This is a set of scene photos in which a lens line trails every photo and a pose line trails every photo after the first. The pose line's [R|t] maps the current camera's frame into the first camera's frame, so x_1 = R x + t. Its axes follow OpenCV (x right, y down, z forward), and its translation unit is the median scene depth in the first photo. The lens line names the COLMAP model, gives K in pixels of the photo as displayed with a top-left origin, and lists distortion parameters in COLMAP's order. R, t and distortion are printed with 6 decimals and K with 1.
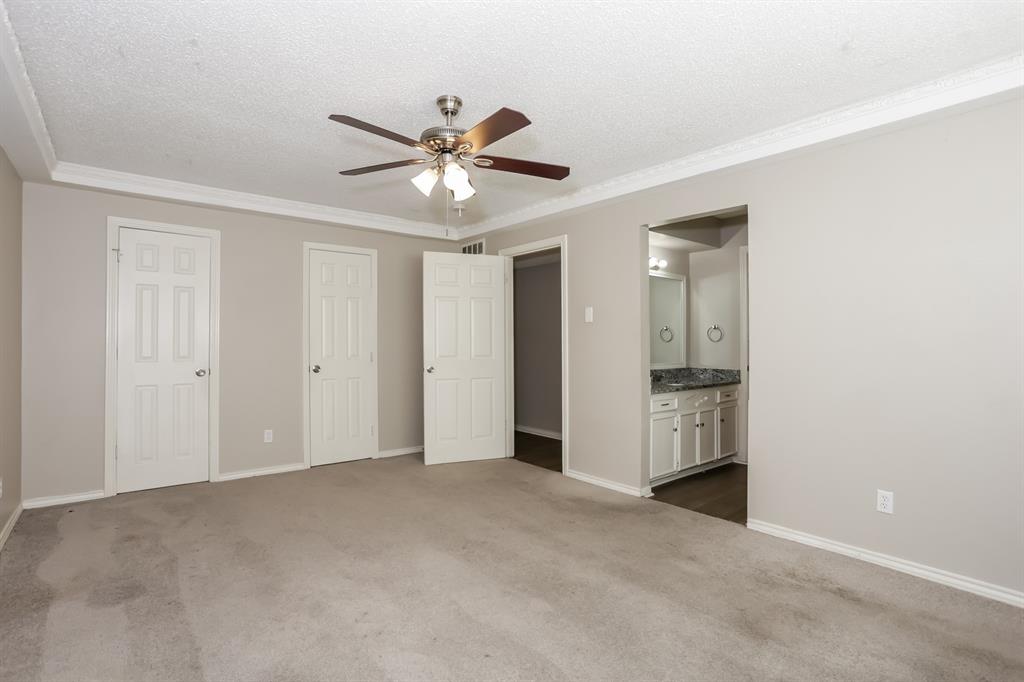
lens RADIAL K [[503.2, 0, 512.0], [0, 503.2, 341.0], [0, 0, 1]] dist [-0.001189, 0.000517]
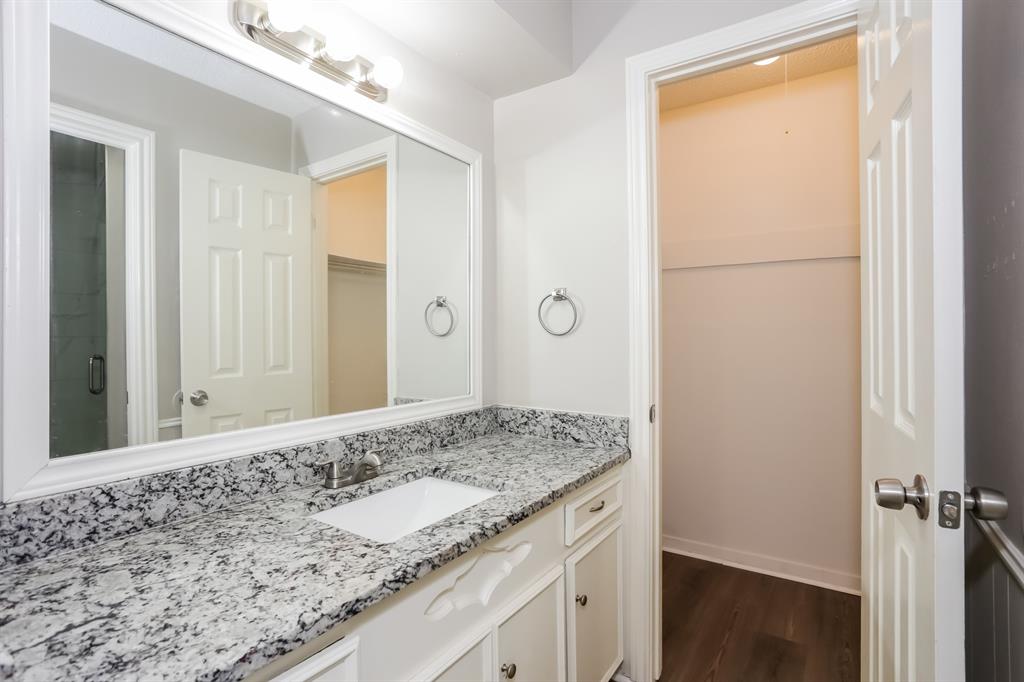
lens RADIAL K [[503.2, 0, 512.0], [0, 503.2, 341.0], [0, 0, 1]] dist [-0.001189, 0.000517]
pose [[0.959424, -0.005750, 0.281909, 0.269136], [0.006423, 0.999978, -0.001464, 0.005898], [-0.281895, 0.003216, 0.959440, 0.661294]]
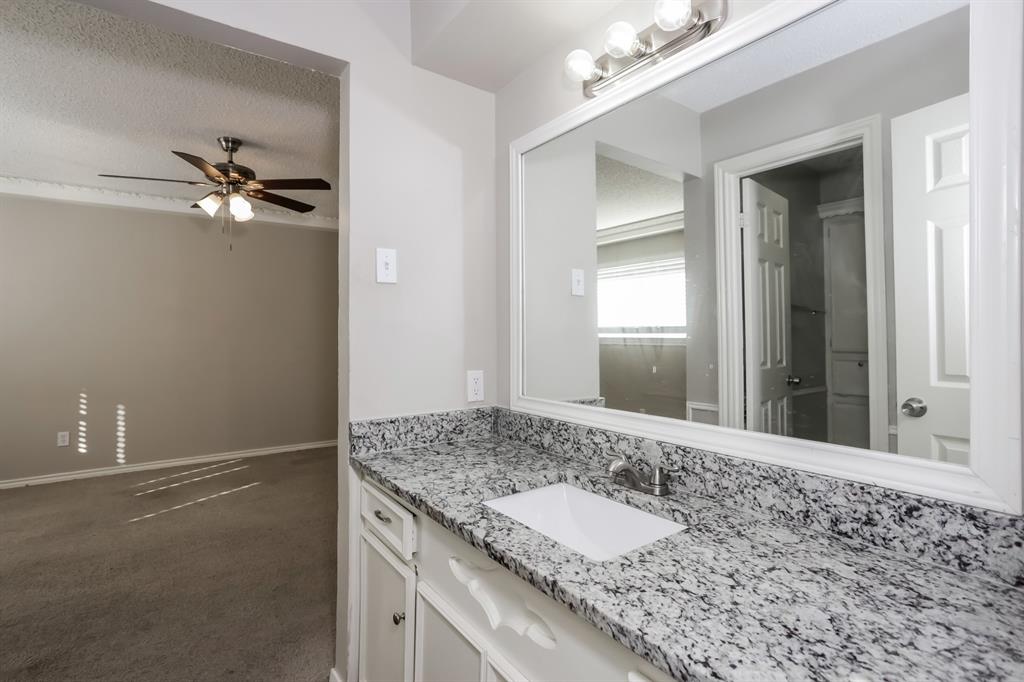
lens RADIAL K [[503.2, 0, 512.0], [0, 503.2, 341.0], [0, 0, 1]] dist [-0.001189, 0.000517]
pose [[-0.085350, -0.001100, -0.996350, 0.500573], [-0.018030, 0.999837, 0.000441, 0.007967], [0.996188, 0.018002, -0.085356, 0.884272]]
